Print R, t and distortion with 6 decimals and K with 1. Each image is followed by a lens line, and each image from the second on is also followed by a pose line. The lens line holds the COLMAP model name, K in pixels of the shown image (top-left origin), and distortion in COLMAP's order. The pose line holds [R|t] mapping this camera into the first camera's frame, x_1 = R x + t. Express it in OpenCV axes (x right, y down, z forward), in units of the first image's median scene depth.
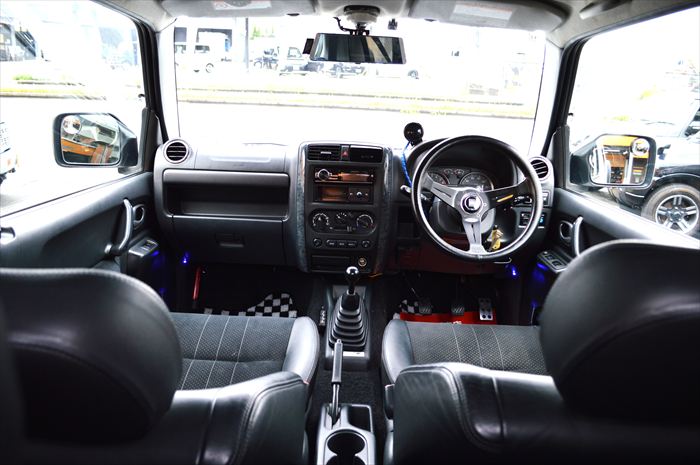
lens RADIAL K [[541.4, 0, 347.5], [0, 541.4, 236.7], [0, 0, 1]] dist [-0.084087, -0.003400]
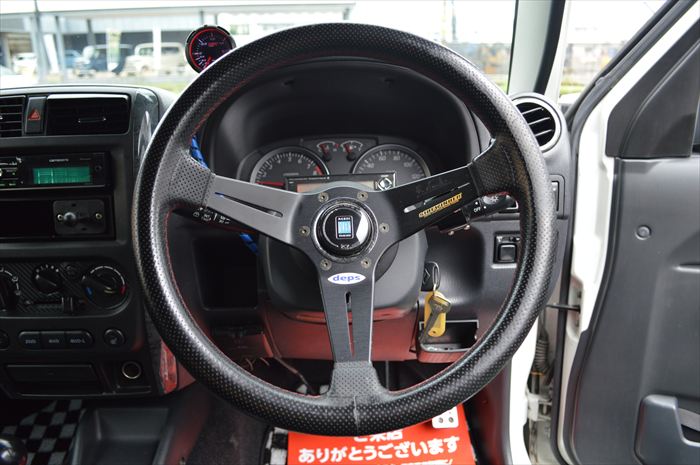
lens RADIAL K [[541.4, 0, 351.4], [0, 541.4, 233.8], [0, 0, 1]] dist [-0.084087, -0.003400]
pose [[0.997657, -0.063032, 0.026603, 0.191754], [0.062828, 0.997989, 0.008459, -0.052281], [-0.027083, -0.006768, 0.999610, 0.559461]]
